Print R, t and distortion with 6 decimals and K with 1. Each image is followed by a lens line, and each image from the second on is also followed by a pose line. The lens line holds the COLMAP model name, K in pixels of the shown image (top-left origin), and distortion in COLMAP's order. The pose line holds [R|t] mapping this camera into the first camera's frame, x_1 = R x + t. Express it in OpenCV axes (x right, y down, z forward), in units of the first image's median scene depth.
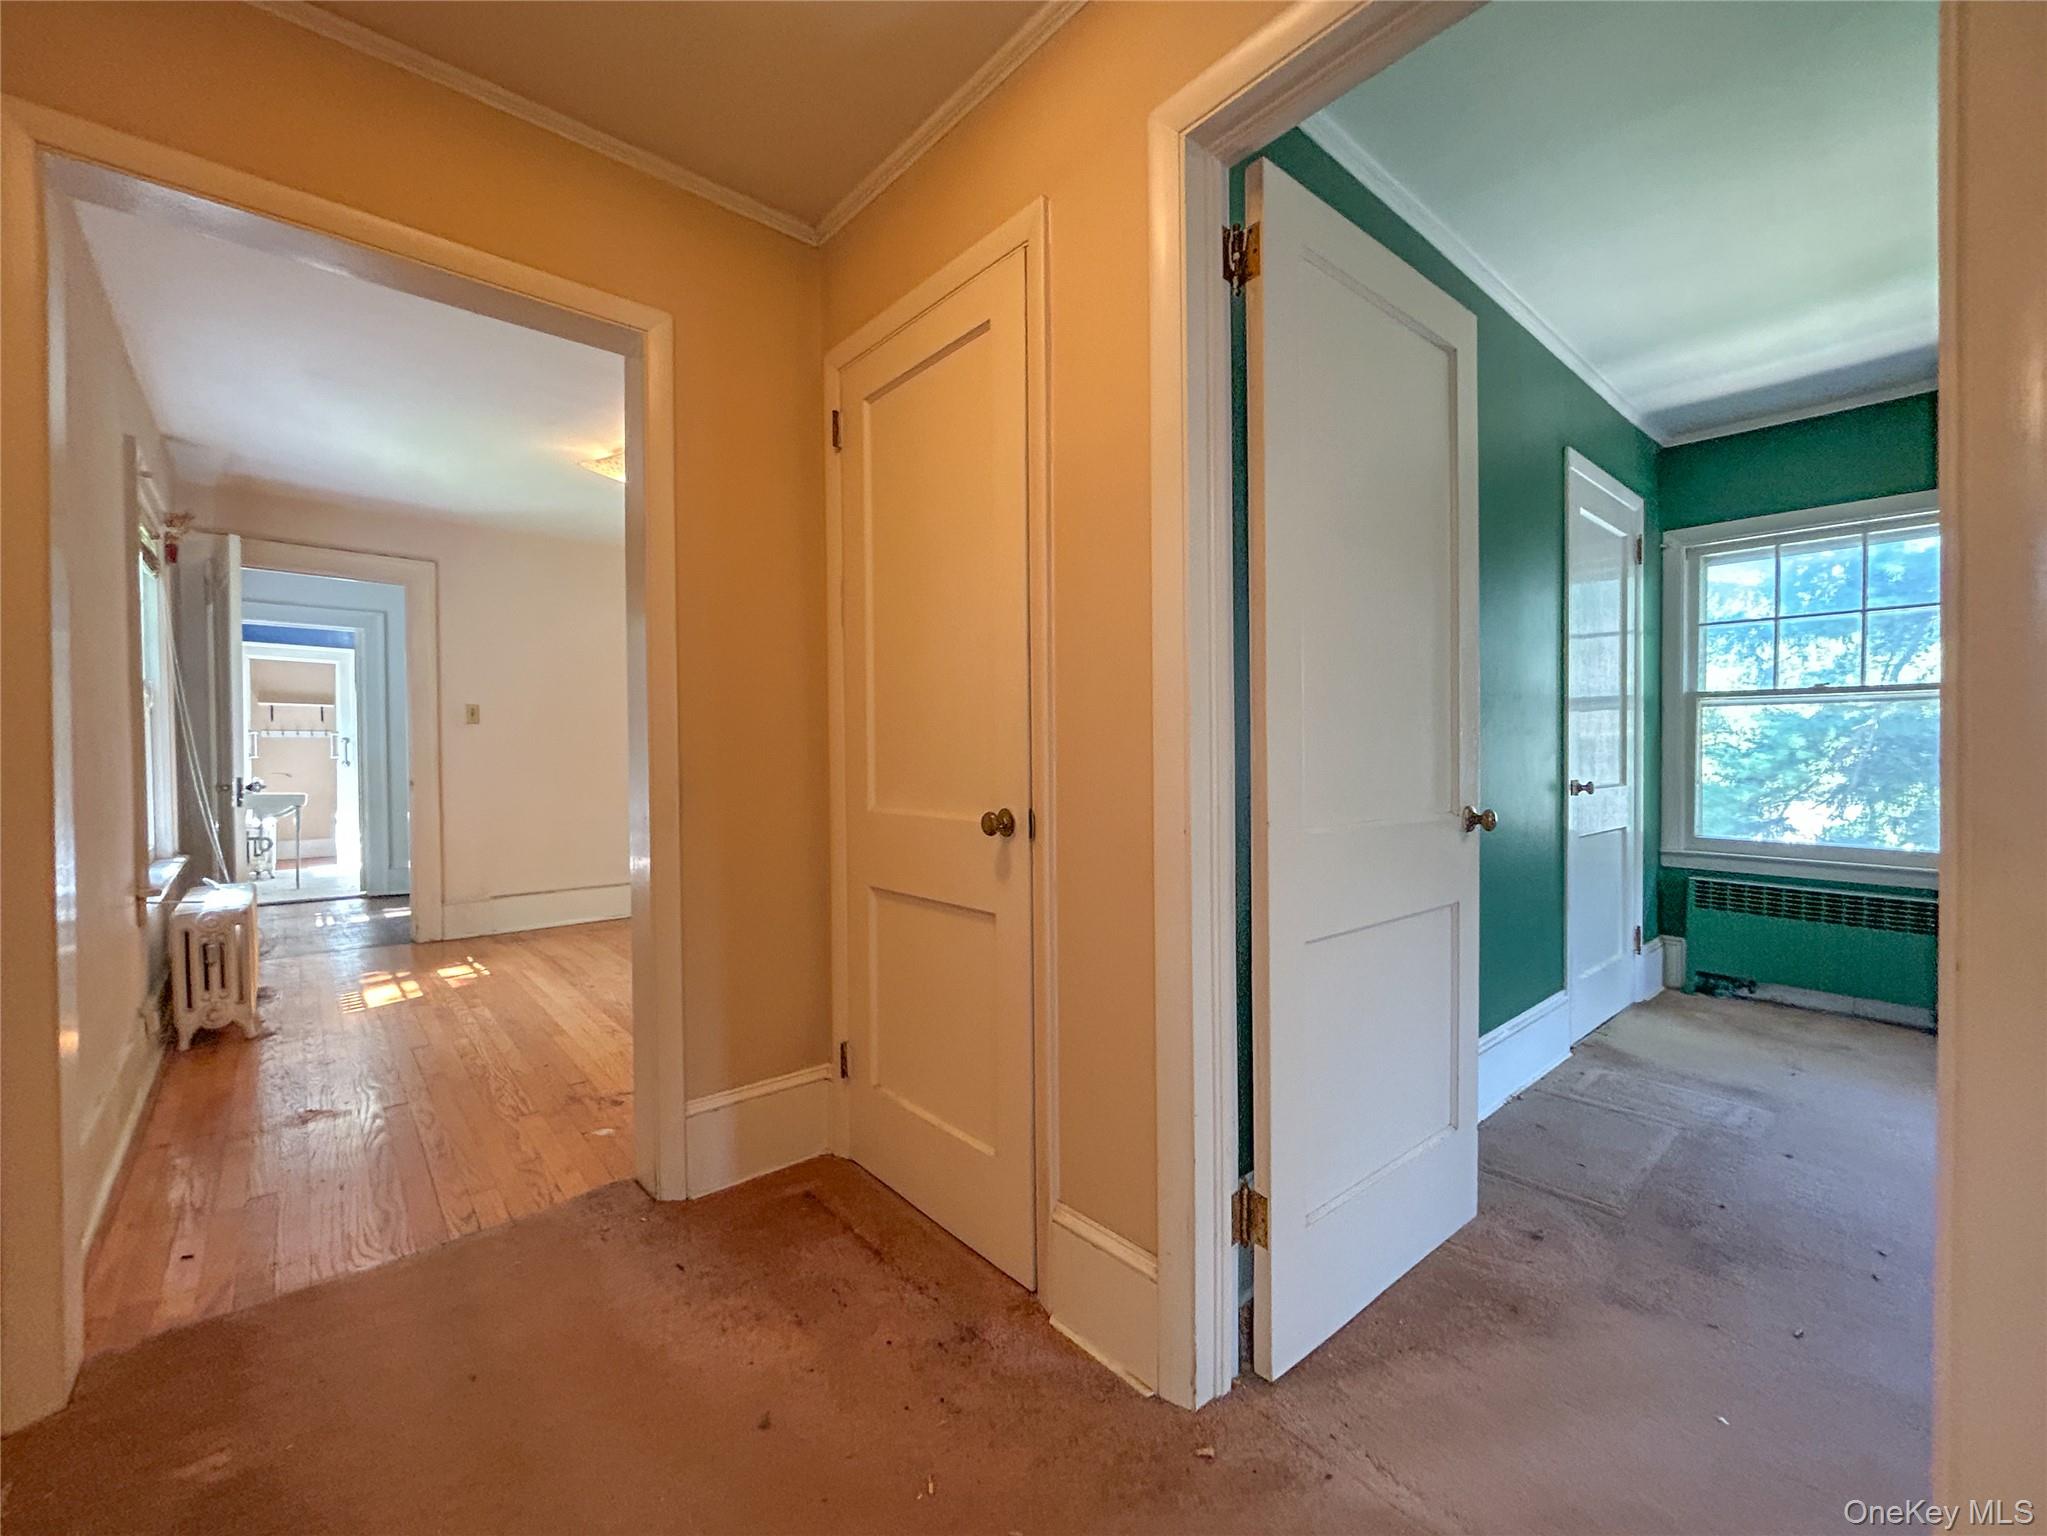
lens RADIAL K [[845.7, 0, 1030.9], [0, 845.7, 772.5], [0, 0, 1]] dist [-0.000564, -0.002939]
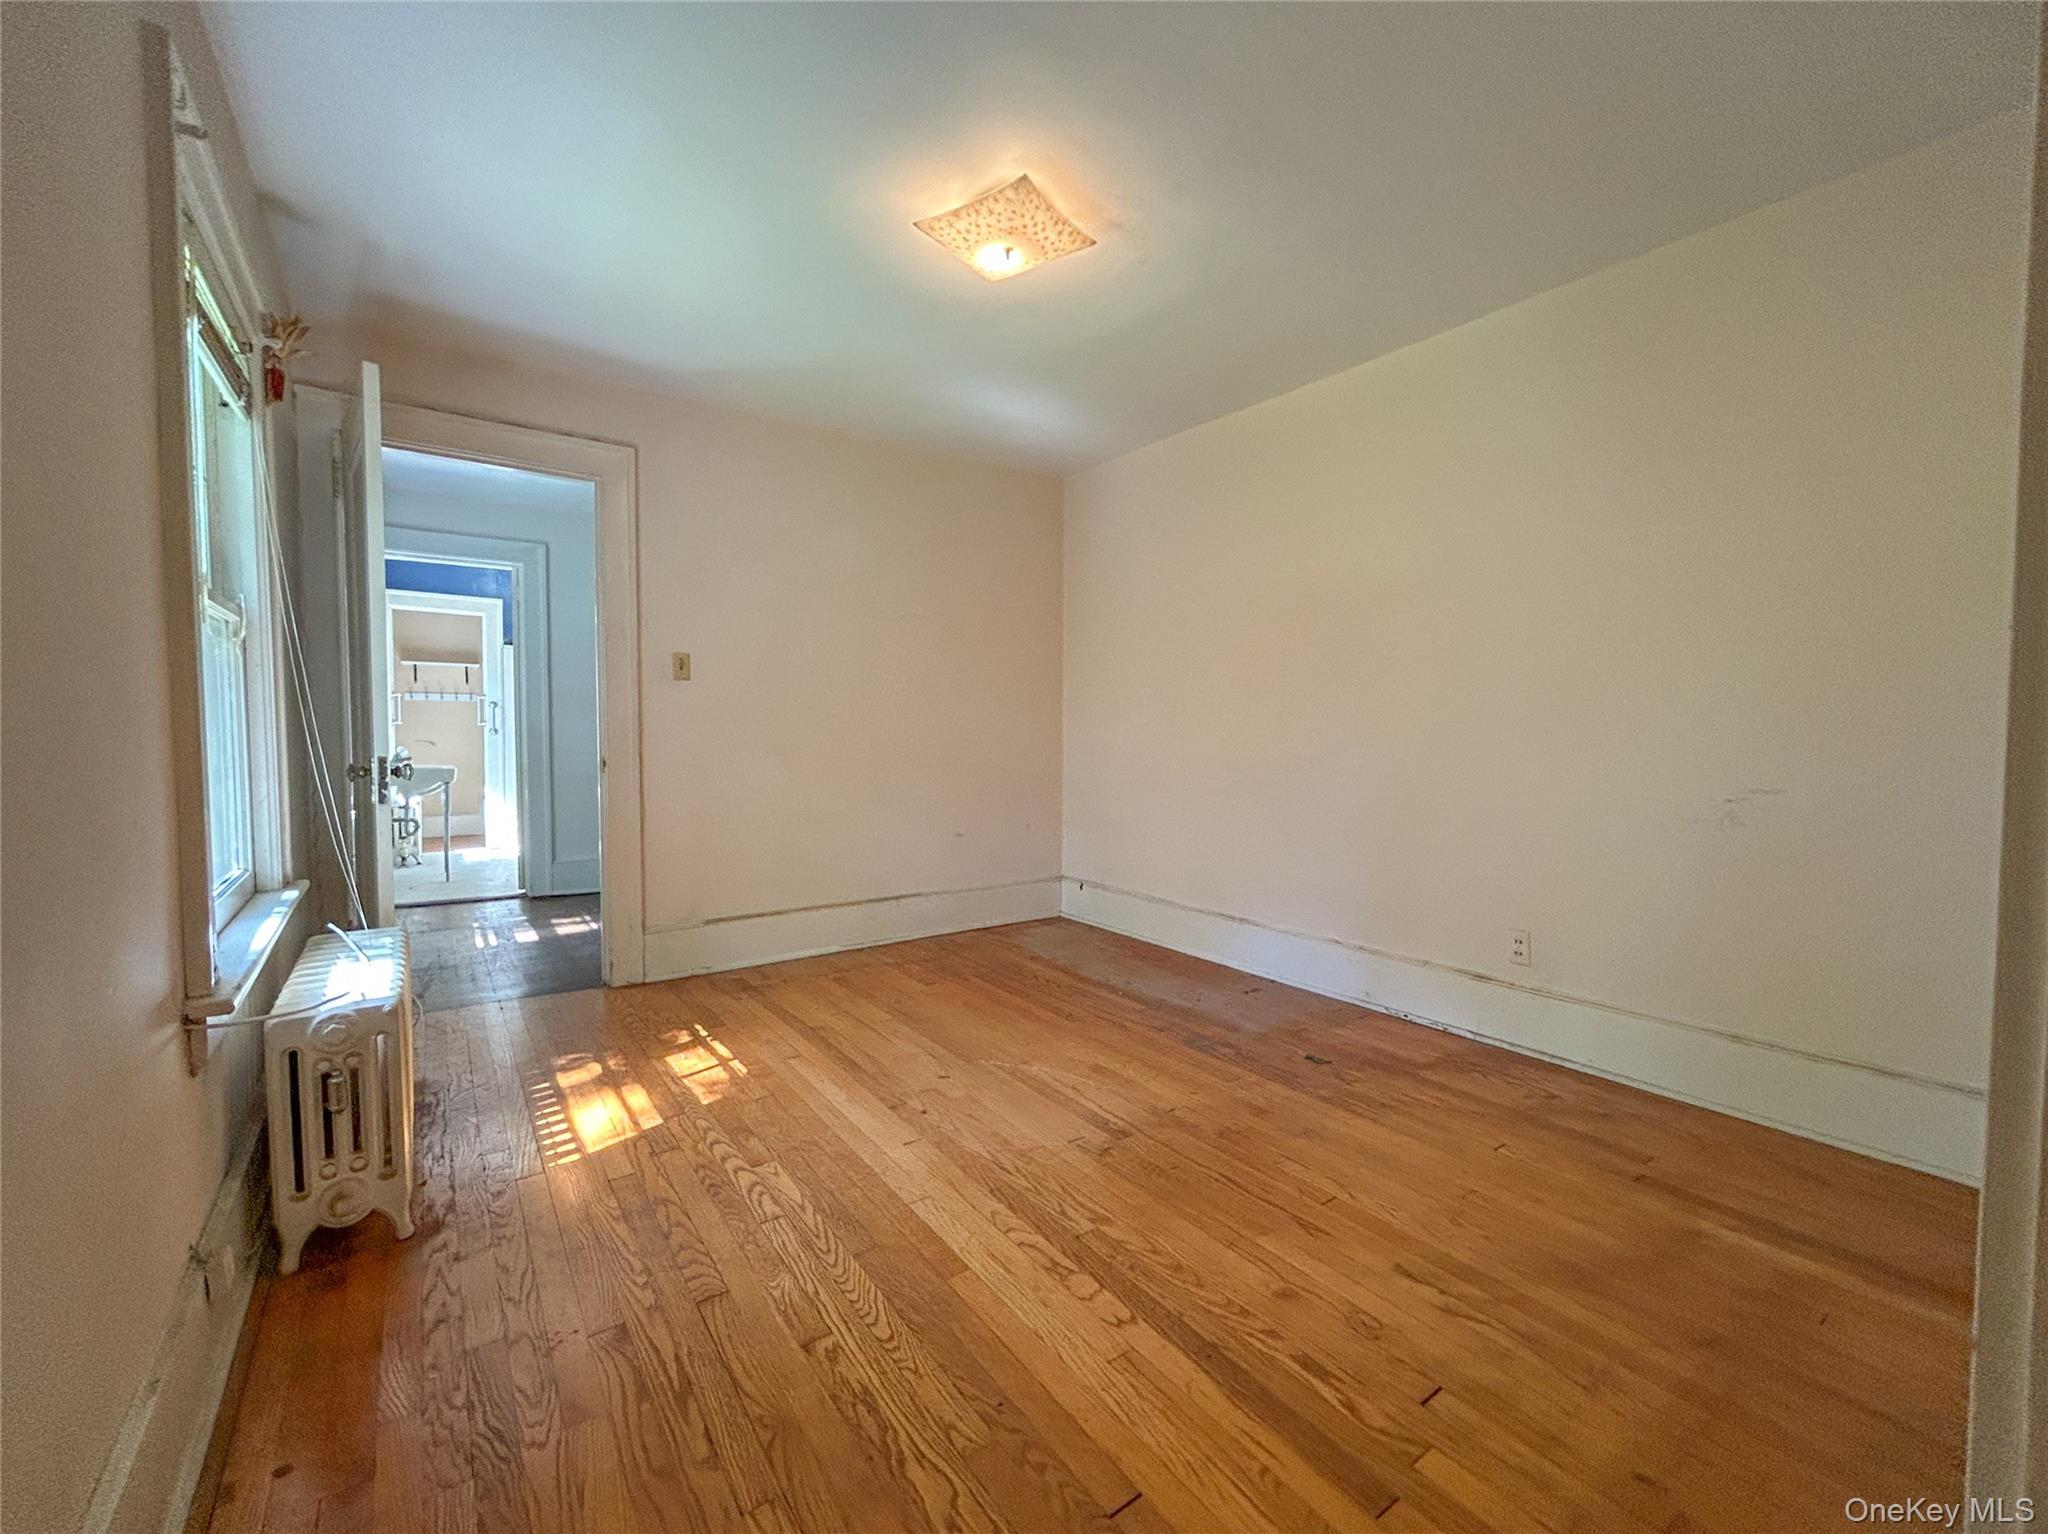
lens RADIAL K [[856.2, 0, 1024.0], [0, 856.2, 767.0], [0, 0, 1]] dist [-0.002223, 0.000081]
pose [[0.993827, 0.014909, -0.109938, -0.396513], [-0.011970, 0.999554, 0.027347, -0.010004], [0.110297, -0.025862, 0.993562, 0.423379]]
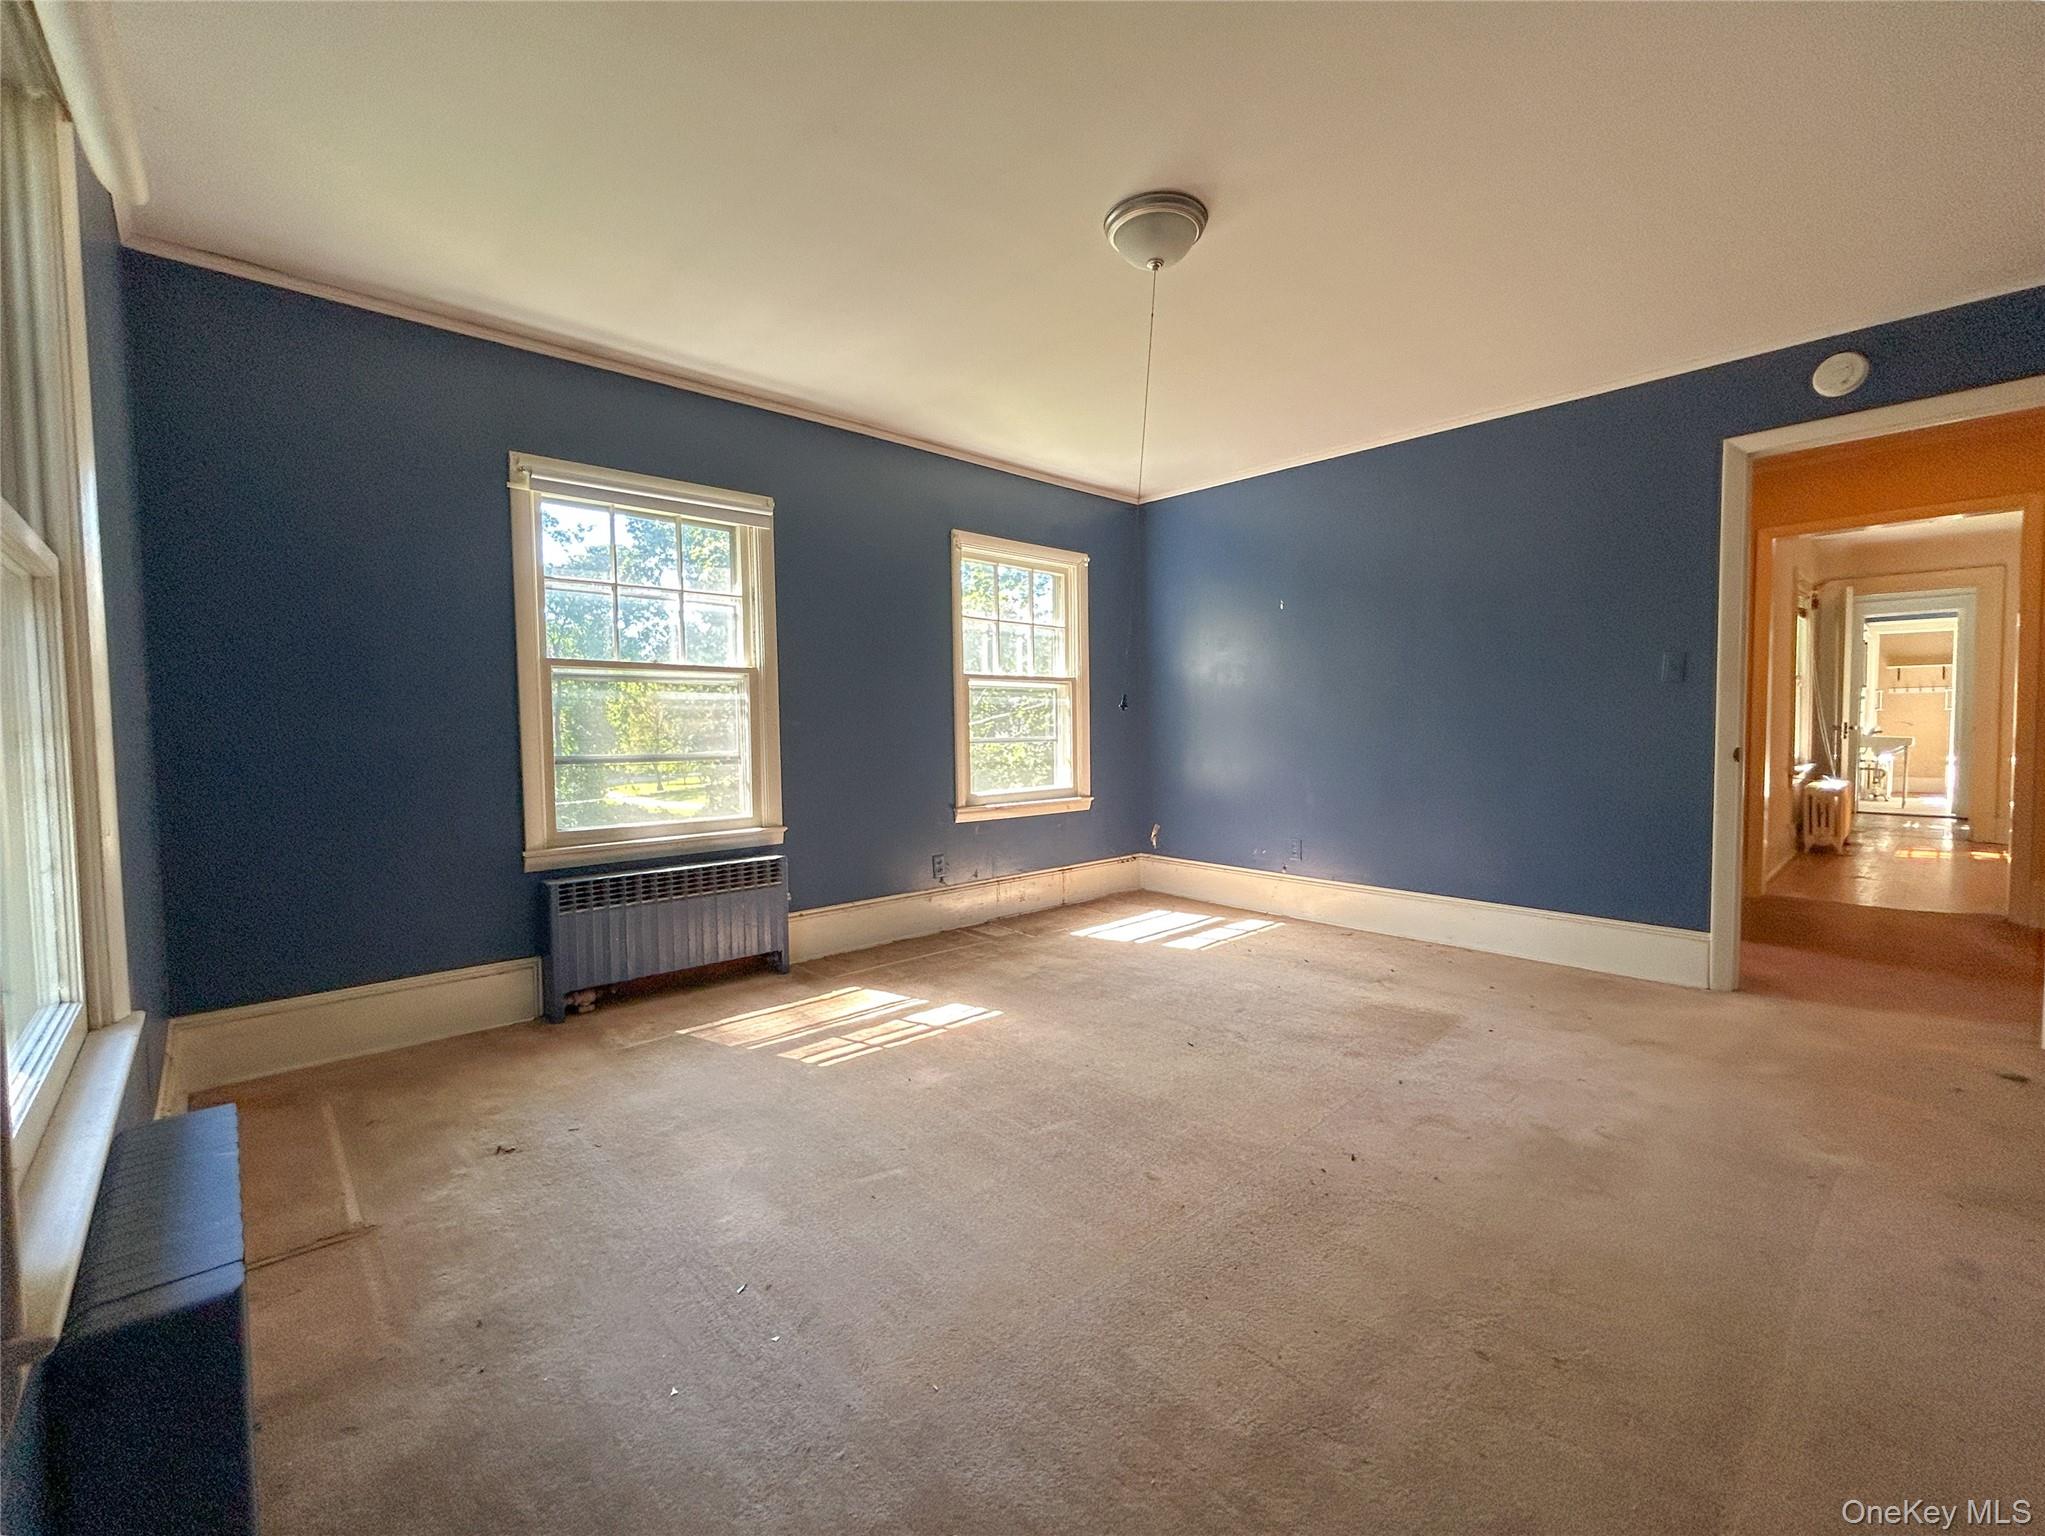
lens RADIAL K [[855.0, 0, 1022.5], [0, 855.0, 768.0], [0, 0, 1]] dist [-0.002223, 0.000081]
pose [[0.017189, 0.052170, -0.998490, 0.851907], [-0.001778, 0.998638, 0.052147, 0.012064], [0.999851, 0.000879, 0.017258, -0.785319]]
